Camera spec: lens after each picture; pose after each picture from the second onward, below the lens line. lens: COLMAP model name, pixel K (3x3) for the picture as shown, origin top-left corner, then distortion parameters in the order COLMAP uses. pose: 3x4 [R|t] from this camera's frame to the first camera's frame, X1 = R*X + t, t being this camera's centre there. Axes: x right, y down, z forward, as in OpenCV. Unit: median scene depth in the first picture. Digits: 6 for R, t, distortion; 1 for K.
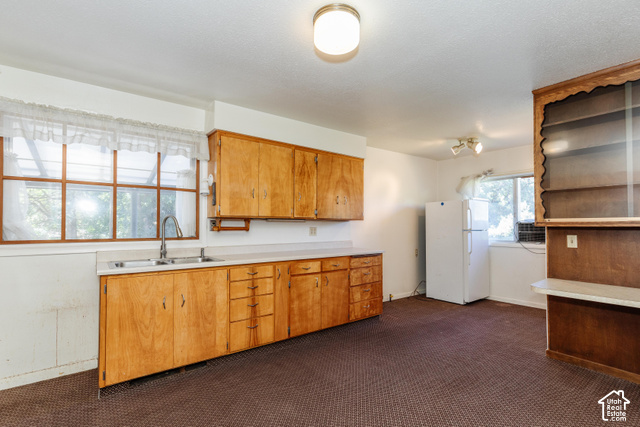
lens RADIAL K [[292.9, 0, 320.0], [0, 292.9, 223.8], [0, 0, 1]] dist [-0.000053, -0.000312]
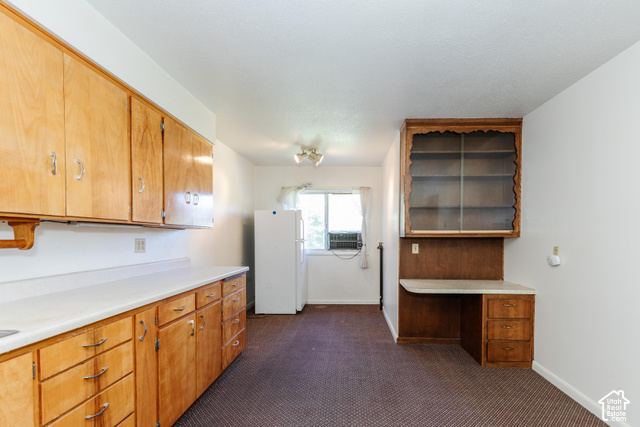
lens RADIAL K [[293.2, 0, 321.6], [0, 293.2, 244.9], [0, 0, 1]] dist [0.000845, -0.000184]
pose [[0.643134, -0.023709, 0.765386, -0.302247], [-0.006673, 0.999309, 0.036563, -0.000168], [-0.765724, -0.028622, 0.642532, 0.395387]]
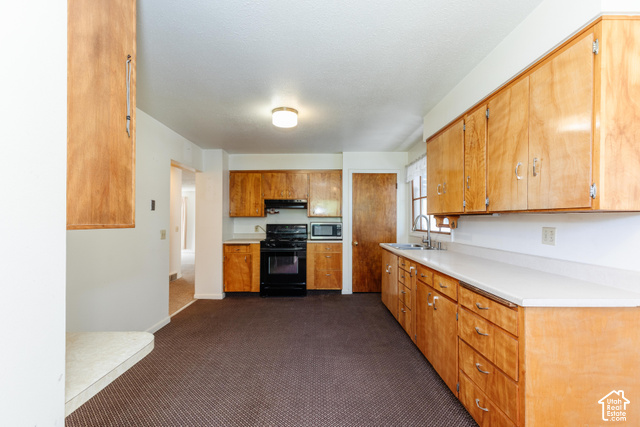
lens RADIAL K [[292.9, 0, 320.0], [0, 292.9, 223.8], [0, 0, 1]] dist [-0.000053, -0.000312]
pose [[-0.596248, 0.000519, -0.802800, 0.759277], [0.001588, 0.999999, -0.000533, 0.006822], [0.802799, -0.001593, -0.596248, 1.213623]]
